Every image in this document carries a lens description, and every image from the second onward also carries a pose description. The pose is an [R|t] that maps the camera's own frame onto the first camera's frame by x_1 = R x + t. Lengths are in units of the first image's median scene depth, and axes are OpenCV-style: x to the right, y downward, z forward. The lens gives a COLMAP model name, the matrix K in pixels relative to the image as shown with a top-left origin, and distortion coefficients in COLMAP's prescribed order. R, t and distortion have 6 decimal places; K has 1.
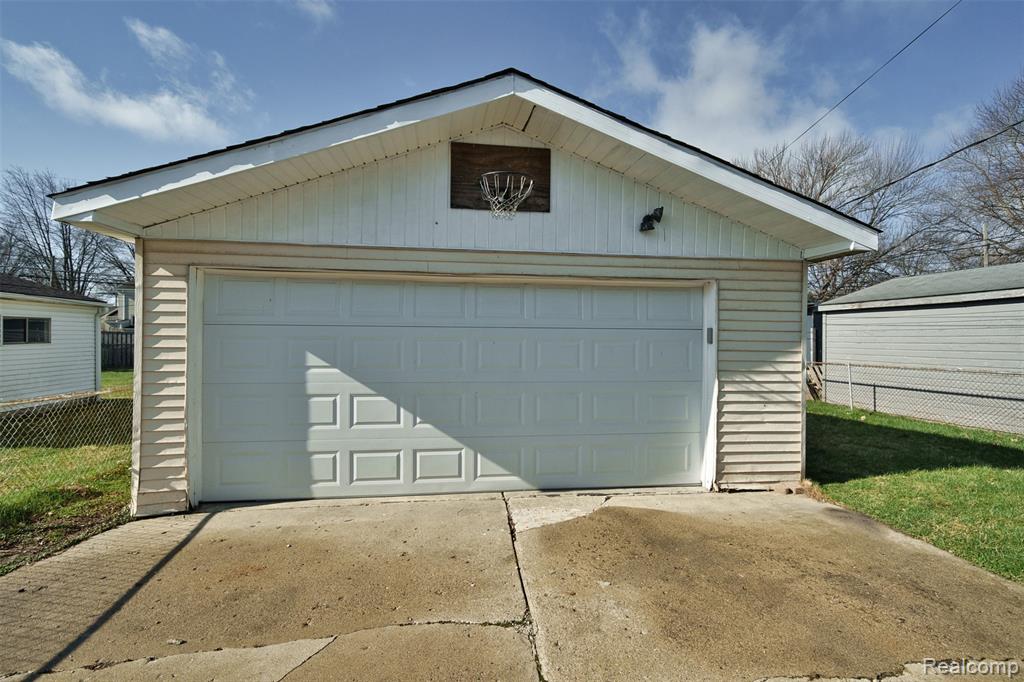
lens RADIAL K [[465.7, 0, 510.6], [0, 465.7, 333.5], [0, 0, 1]] dist [0.016813, 0.000116]
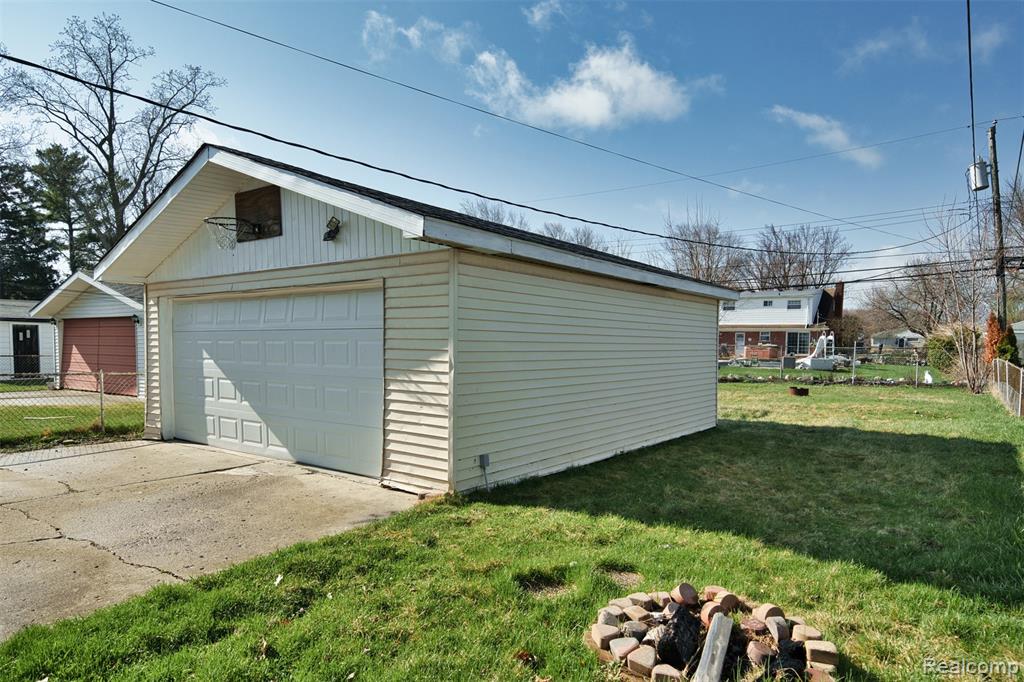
lens RADIAL K [[585.4, 0, 511.7], [0, 585.4, 346.3], [0, 0, 1]] dist [0.026923, -0.001561]
pose [[0.733300, 0.000796, -0.679905, 1.515026], [0.018455, 0.999608, 0.021075, 0.009214], [0.679655, -0.028002, 0.732998, 0.260289]]
